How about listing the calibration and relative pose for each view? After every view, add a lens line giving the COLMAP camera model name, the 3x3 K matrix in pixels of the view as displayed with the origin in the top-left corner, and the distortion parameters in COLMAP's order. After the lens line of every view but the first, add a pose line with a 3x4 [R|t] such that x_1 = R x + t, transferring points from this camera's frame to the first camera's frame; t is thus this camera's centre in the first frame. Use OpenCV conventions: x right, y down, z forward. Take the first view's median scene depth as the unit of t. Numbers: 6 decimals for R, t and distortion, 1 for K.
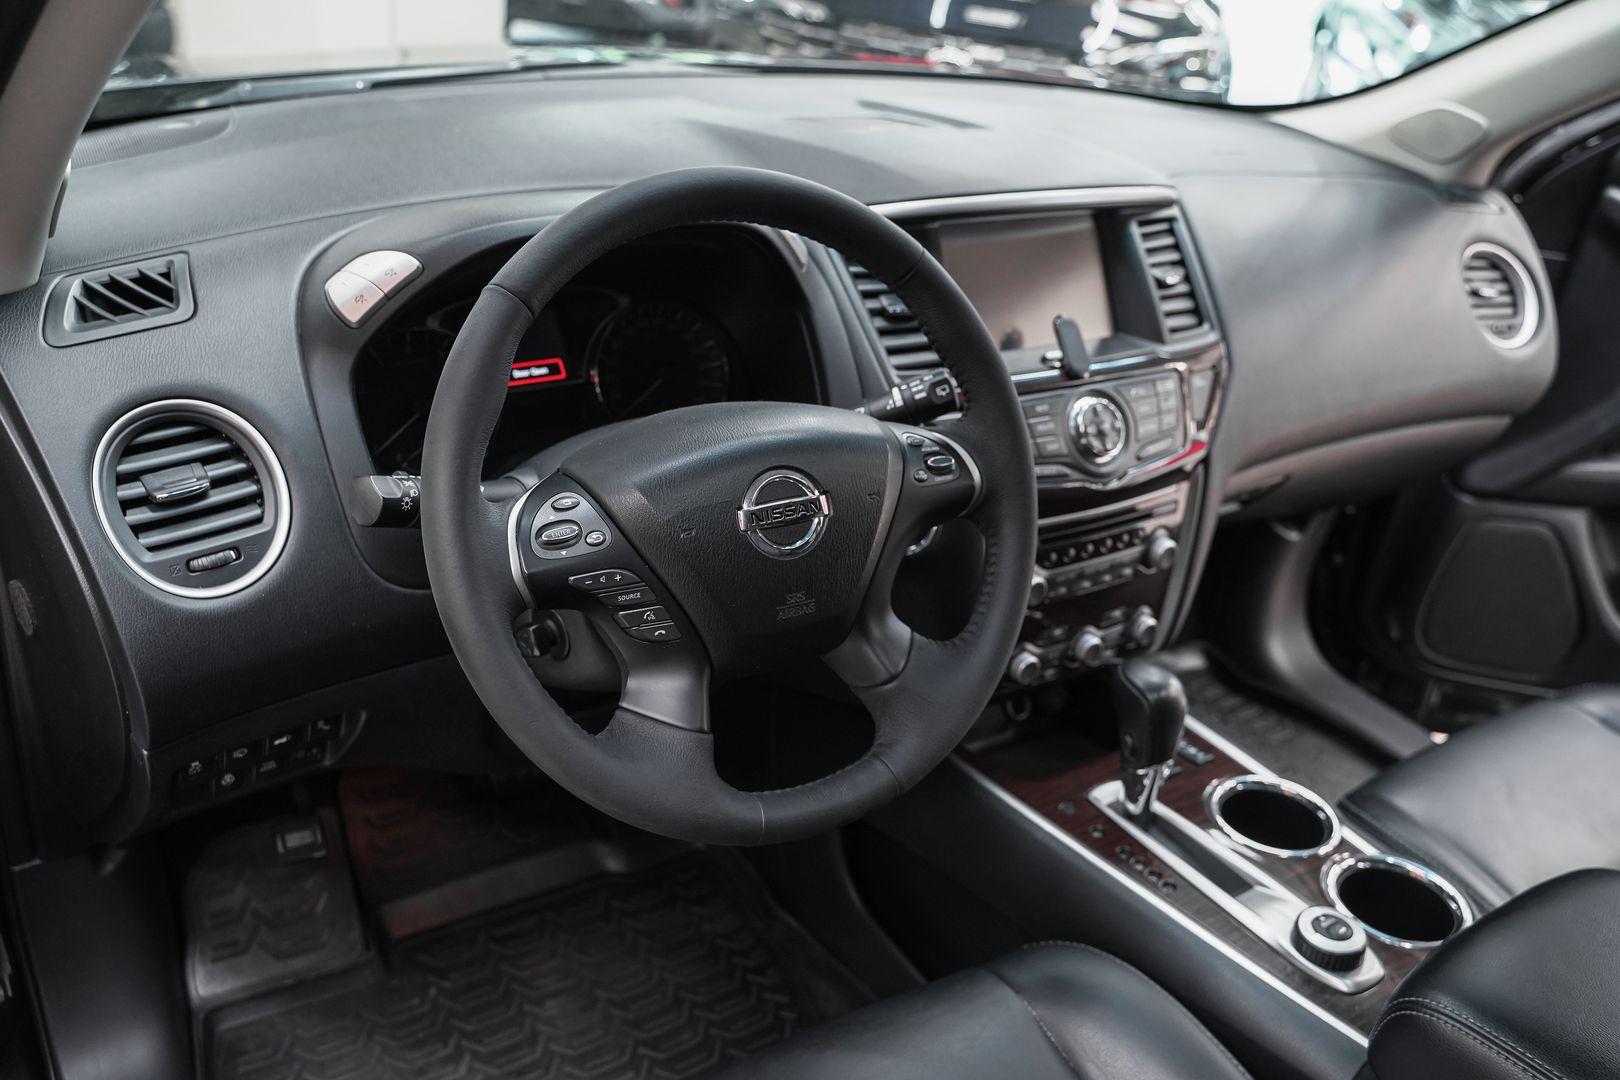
lens RADIAL K [[1325.3, 0, 813.0], [0, 1325.3, 528.1], [0, 0, 1]] dist [-0.124222, 0.101159]
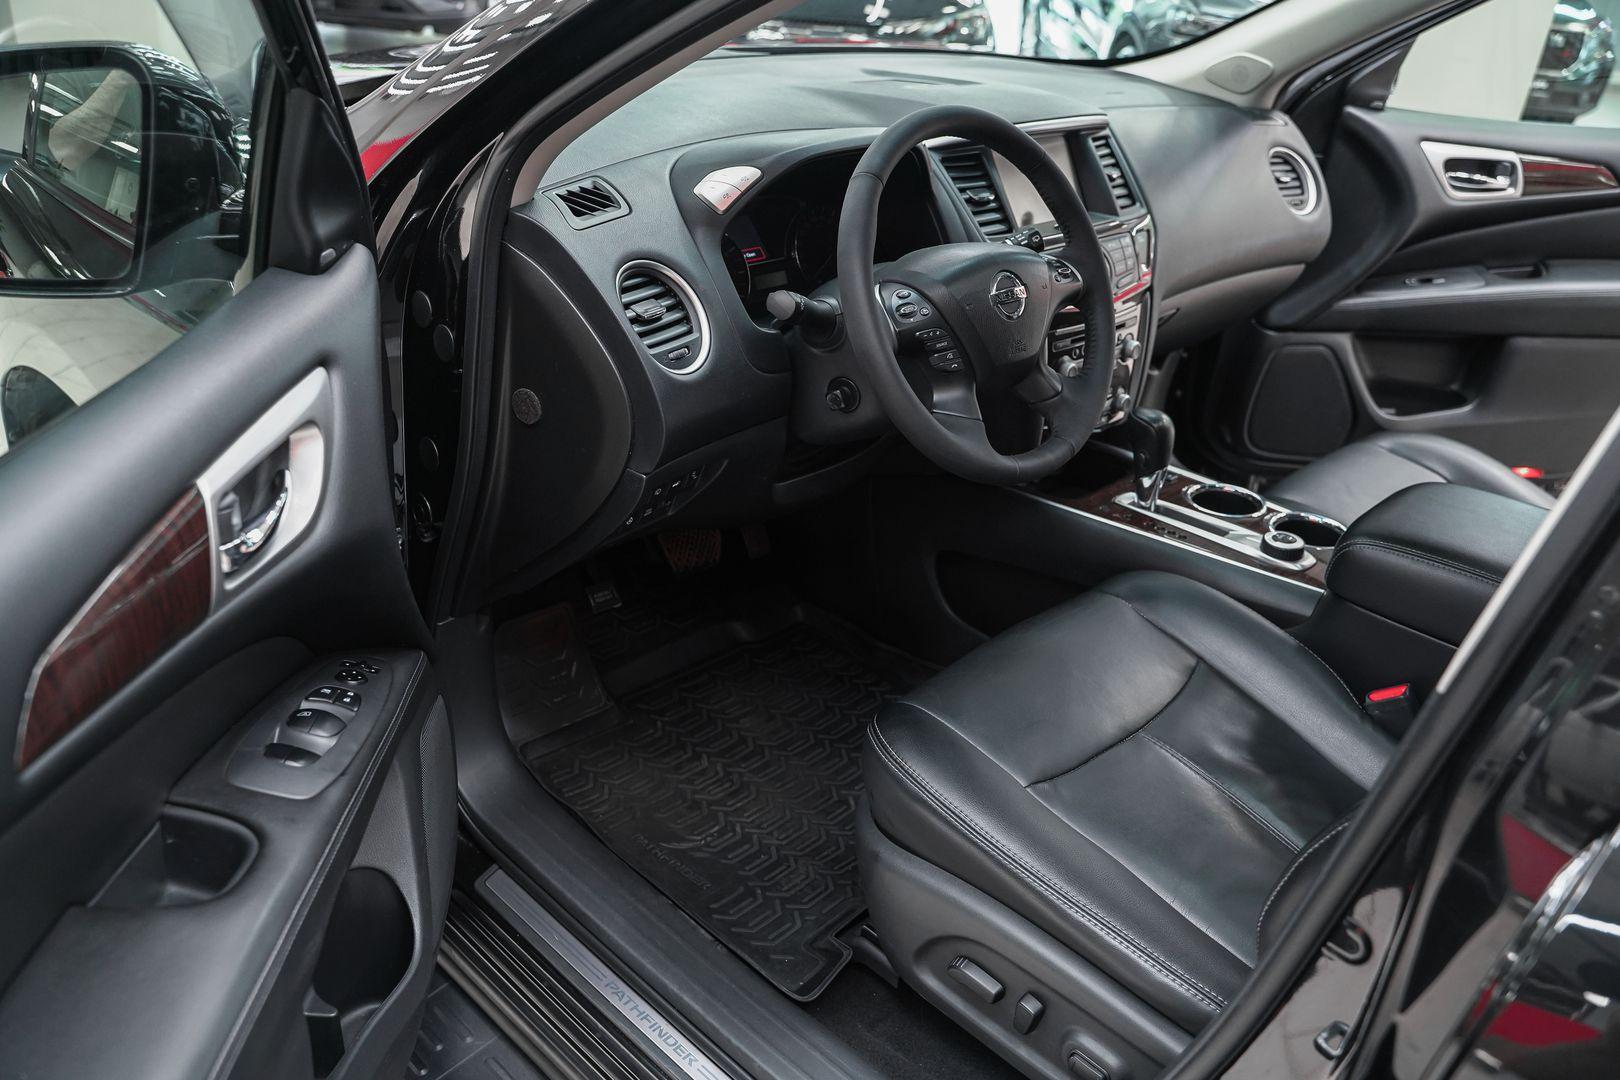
lens RADIAL K [[1325.3, 0, 798.5], [0, 1325.3, 537.8], [0, 0, 1]] dist [-0.124222, 0.101159]
pose [[0.975991, -0.113880, 0.185671, -0.423830], [0.109559, 0.993419, 0.033400, 0.141737], [-0.188253, -0.012256, 0.982044, -0.443875]]
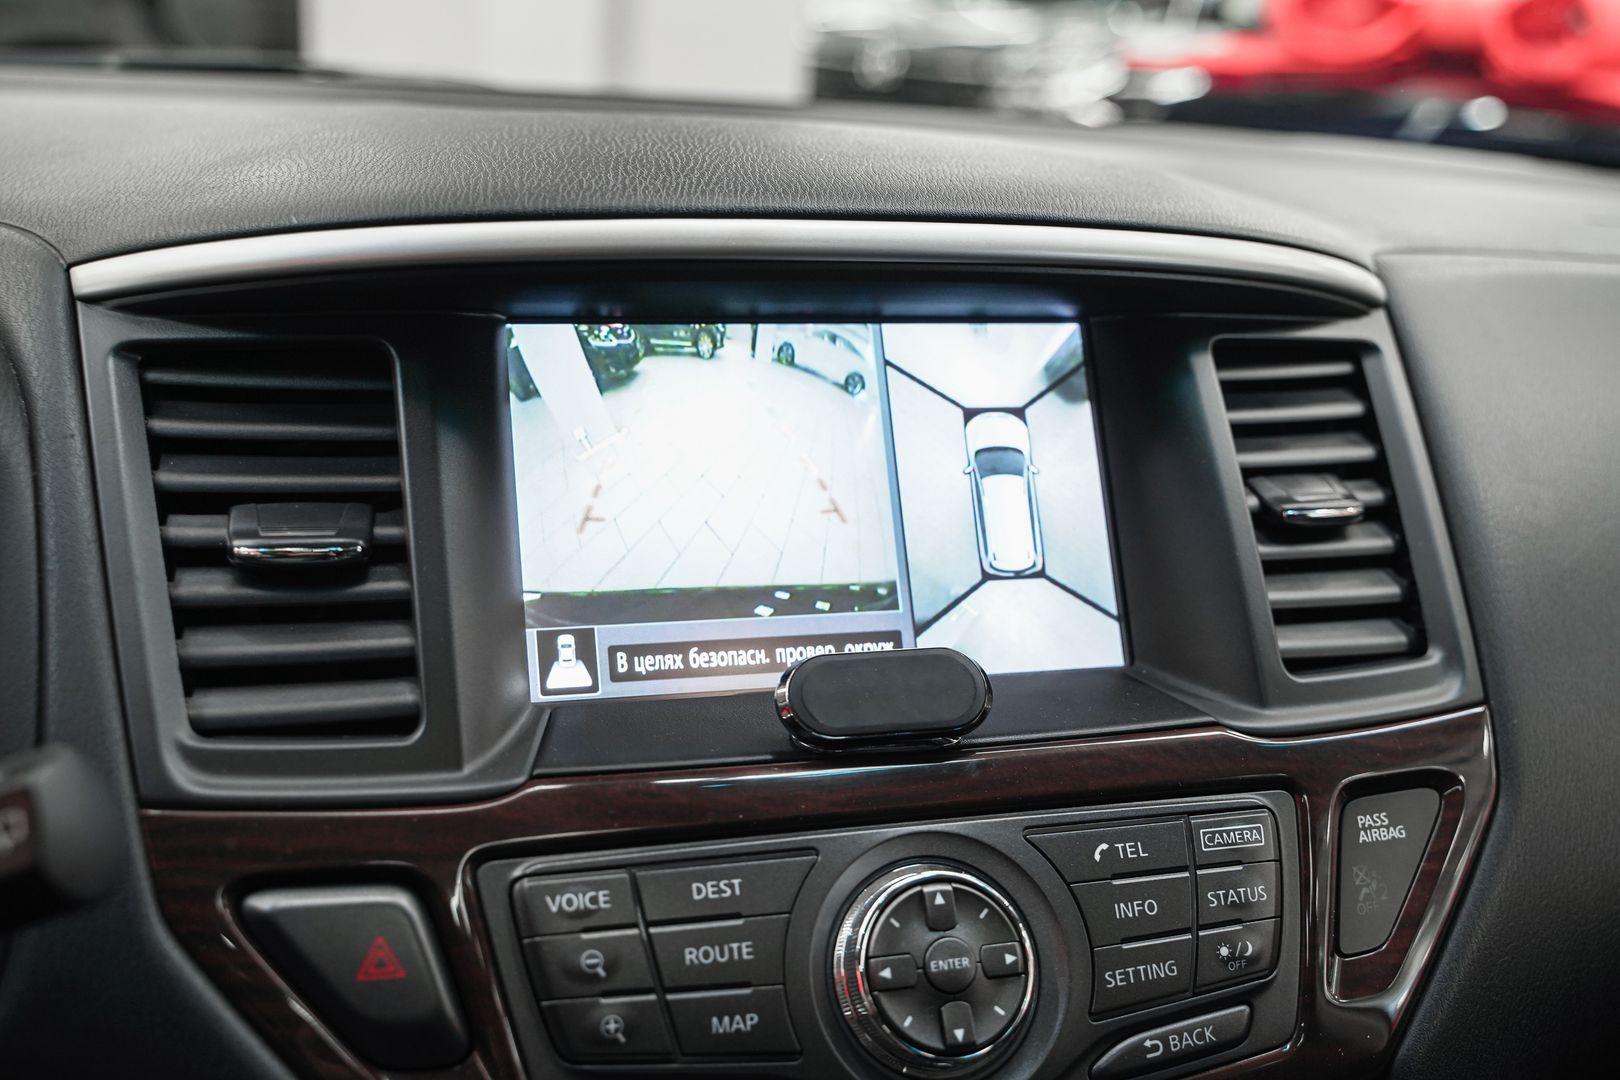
lens RADIAL K [[1798.6, 0, 809.0], [0, 1798.6, 545.3], [0, 0, 1]] dist [-0.008665, 0.000000]
pose [[0.963947, 0.047167, -0.261882, 0.268538], [-0.096030, 0.979505, -0.177052, -0.087117], [0.248164, 0.195817, 0.948720, 0.528732]]
